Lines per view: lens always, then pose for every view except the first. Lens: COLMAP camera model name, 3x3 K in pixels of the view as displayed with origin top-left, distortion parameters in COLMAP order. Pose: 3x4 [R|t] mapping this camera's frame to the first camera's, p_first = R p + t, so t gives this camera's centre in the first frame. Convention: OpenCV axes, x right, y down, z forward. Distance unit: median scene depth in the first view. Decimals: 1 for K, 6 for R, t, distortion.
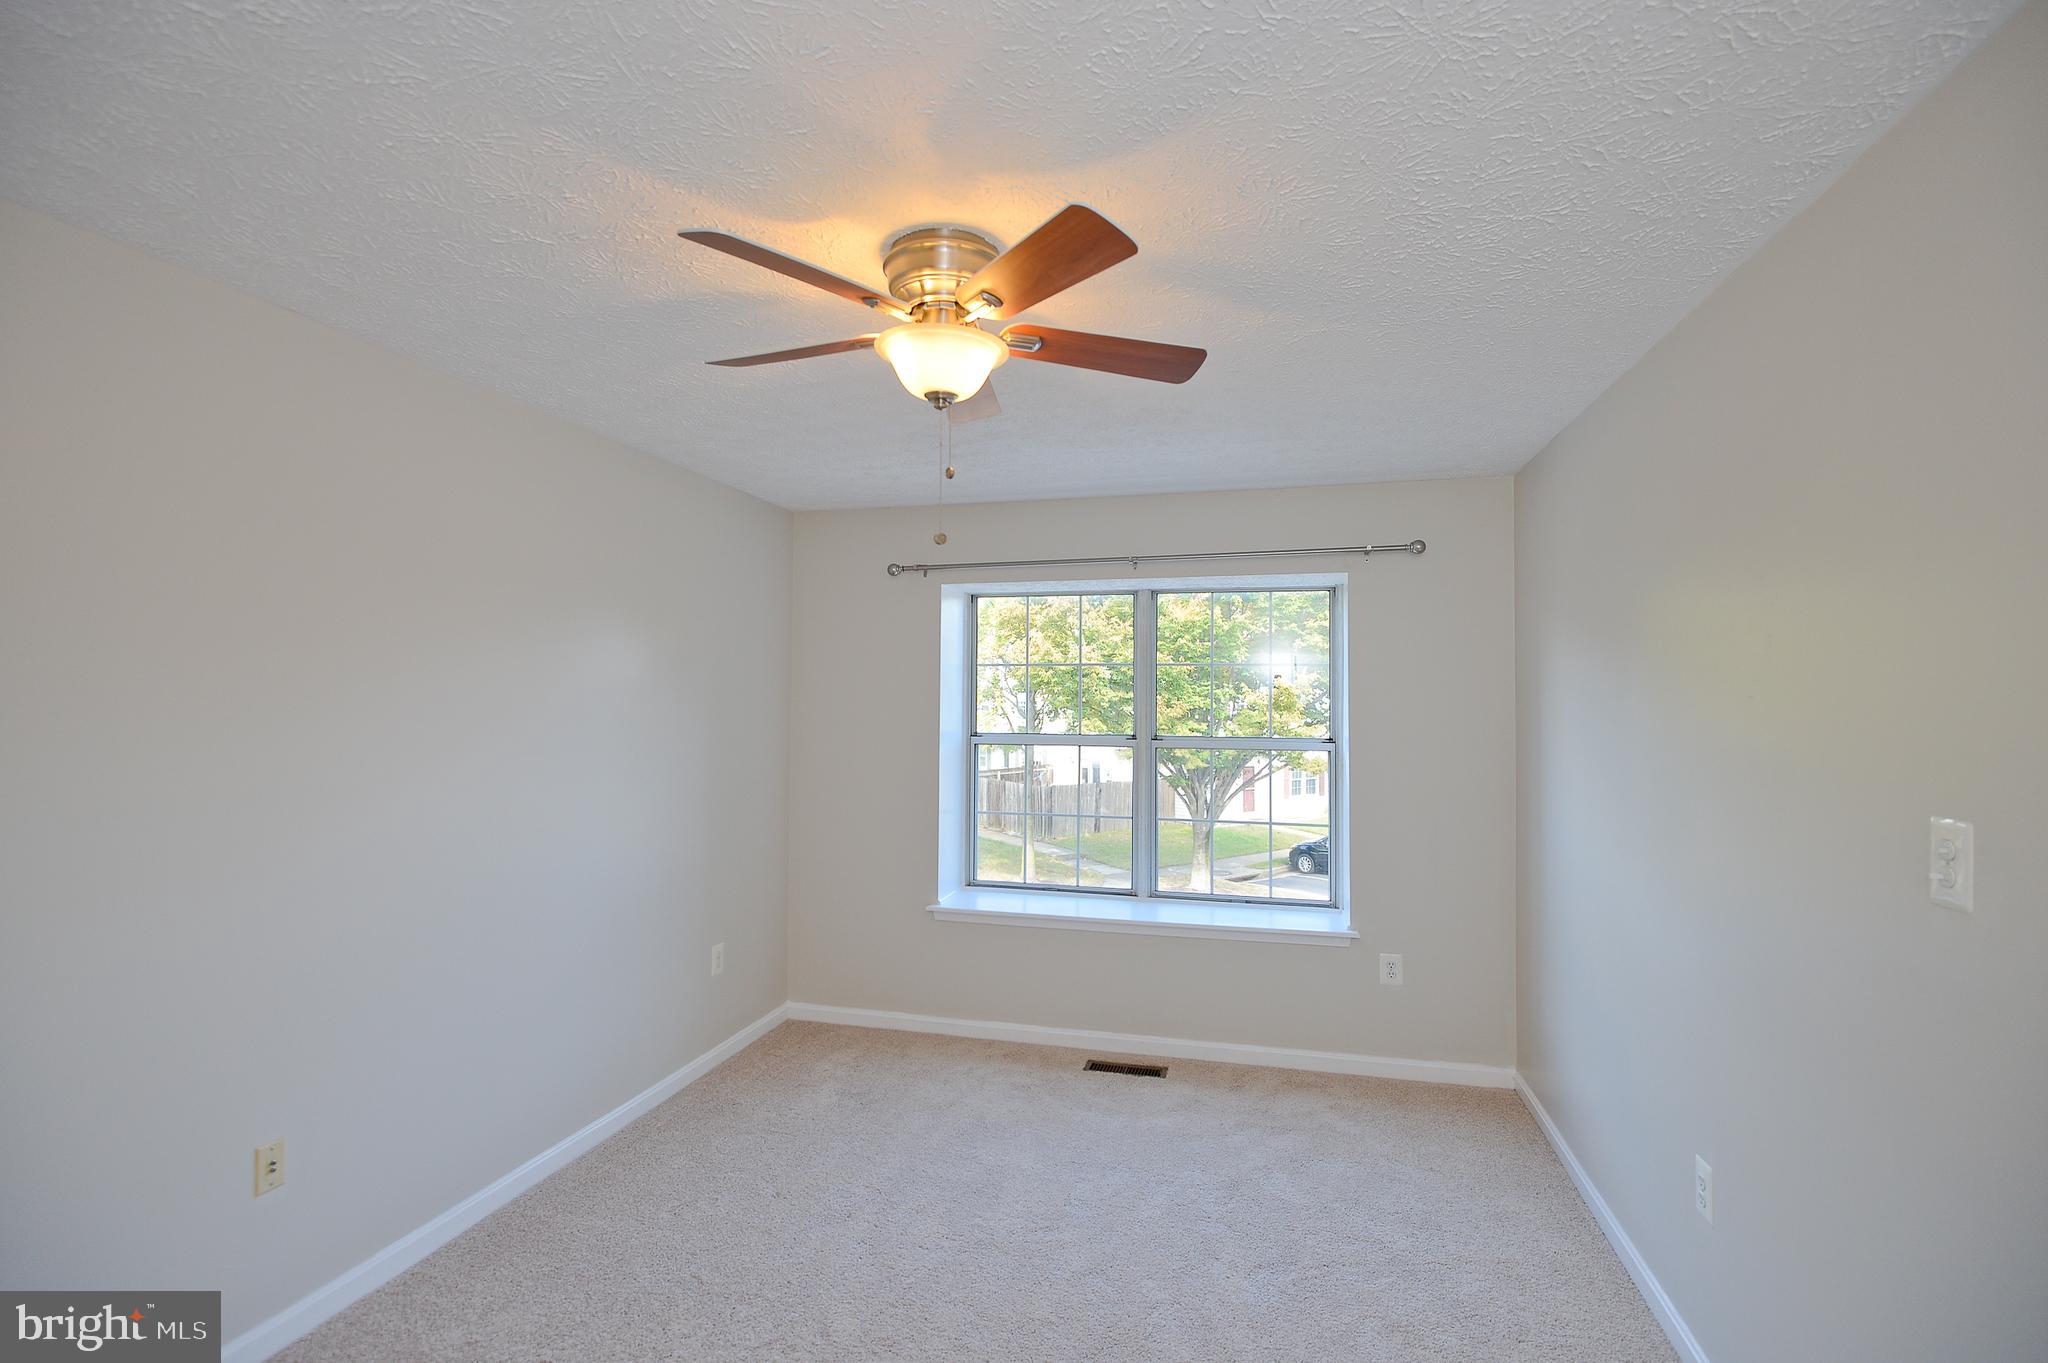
lens RADIAL K [[944.9, 0, 1026.5], [0, 944.9, 681.8], [0, 0, 1]] dist [-0.010116, -0.005040]
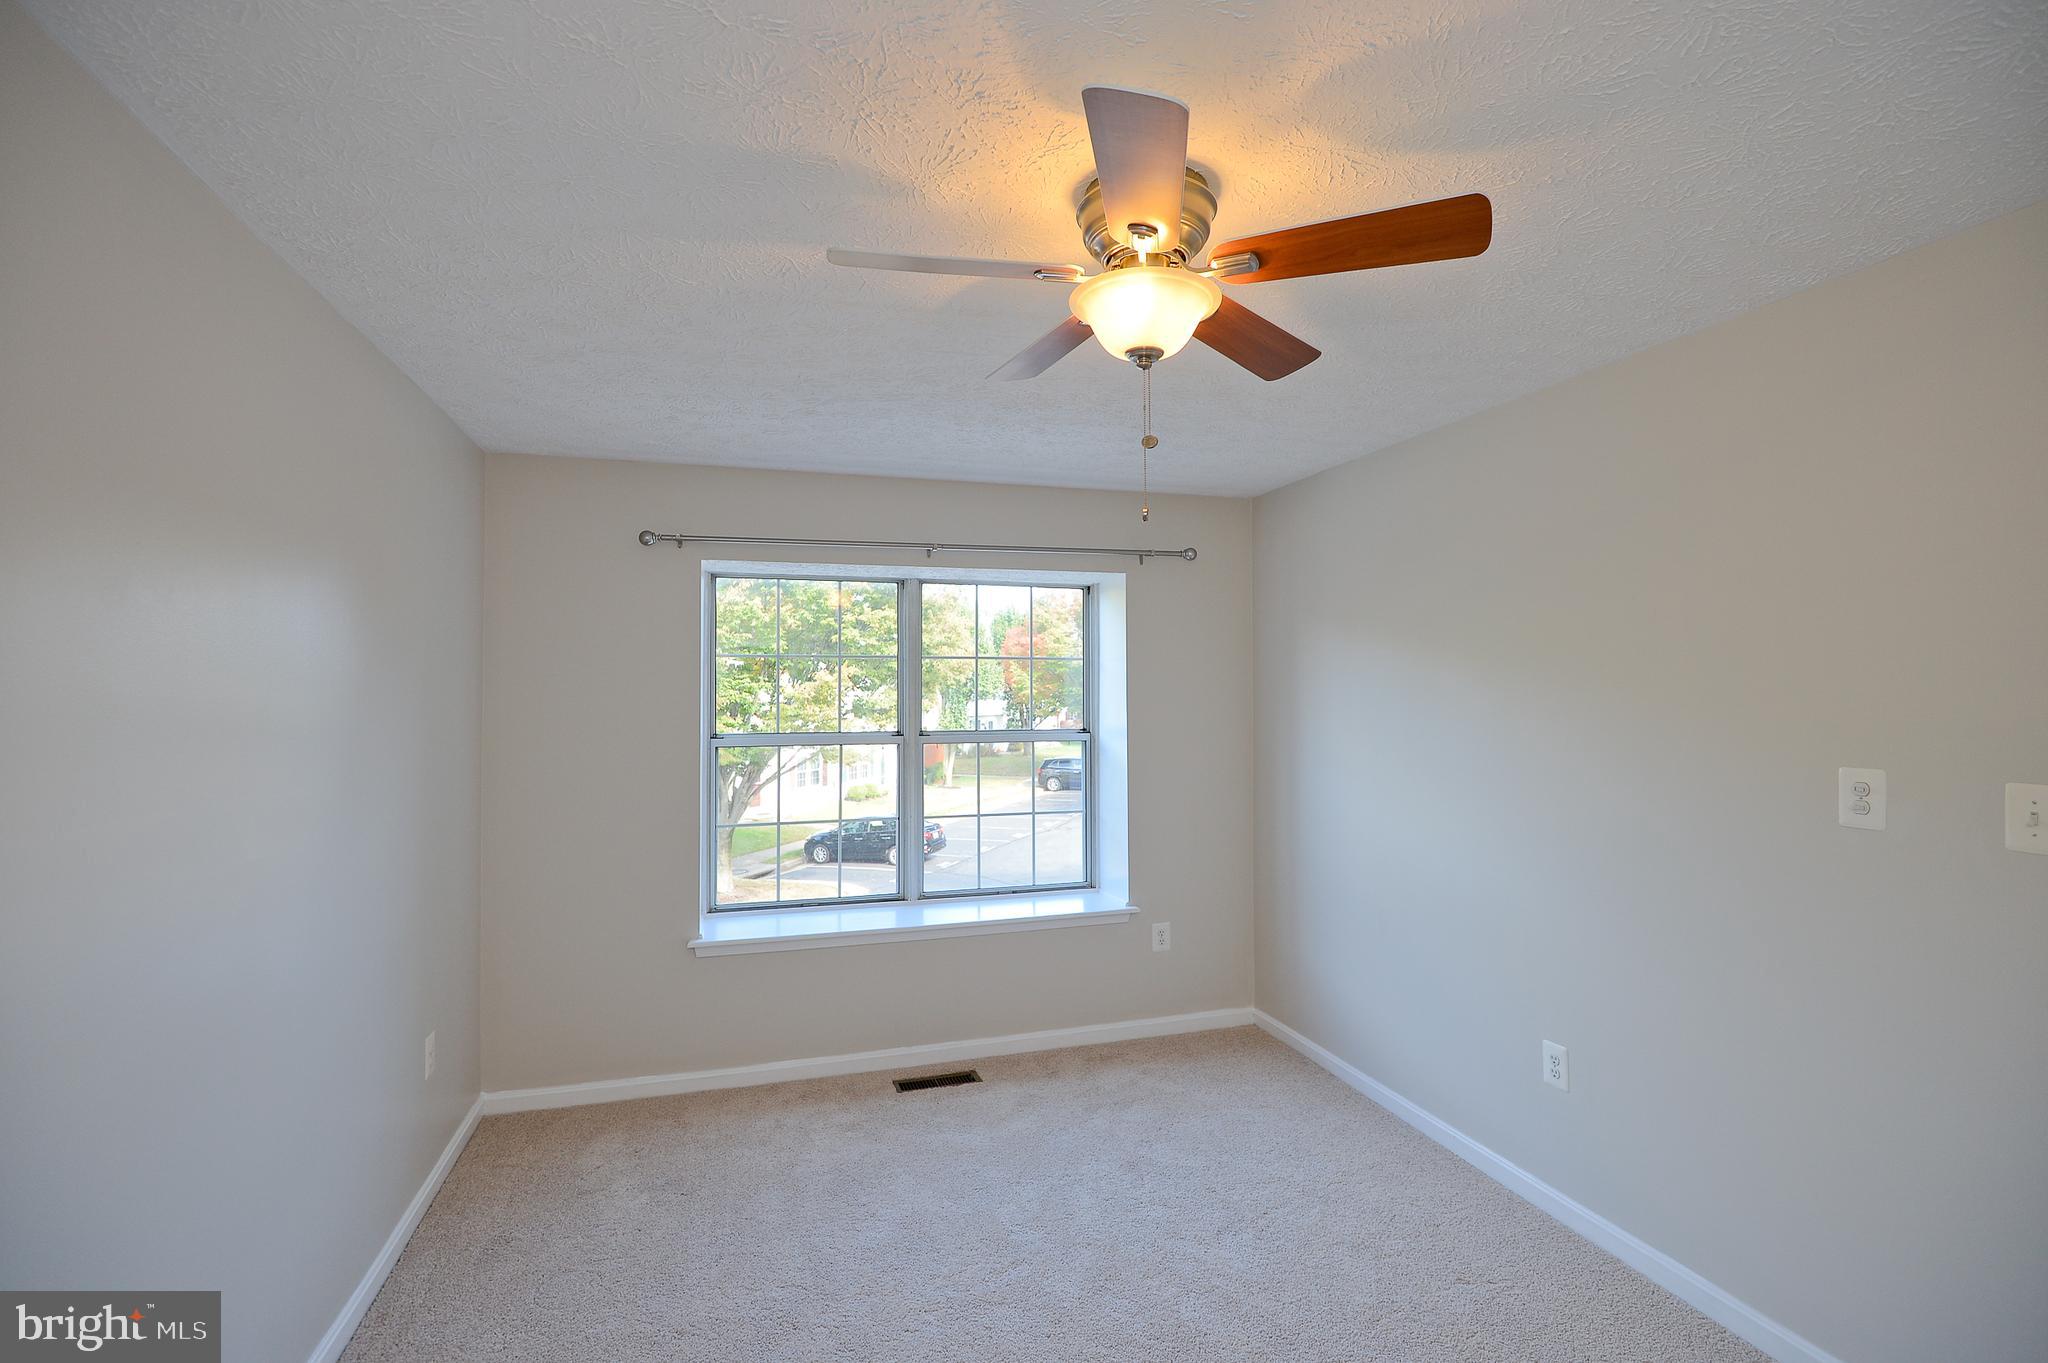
lens RADIAL K [[944.9, 0, 1023.8], [0, 944.9, 685.6], [0, 0, 1]] dist [-0.010116, -0.005040]
pose [[0.854315, -0.005916, 0.519721, -0.287646], [-0.000061, 0.999934, 0.011483, -0.000470], [-0.519755, -0.009842, 0.854259, 0.132458]]
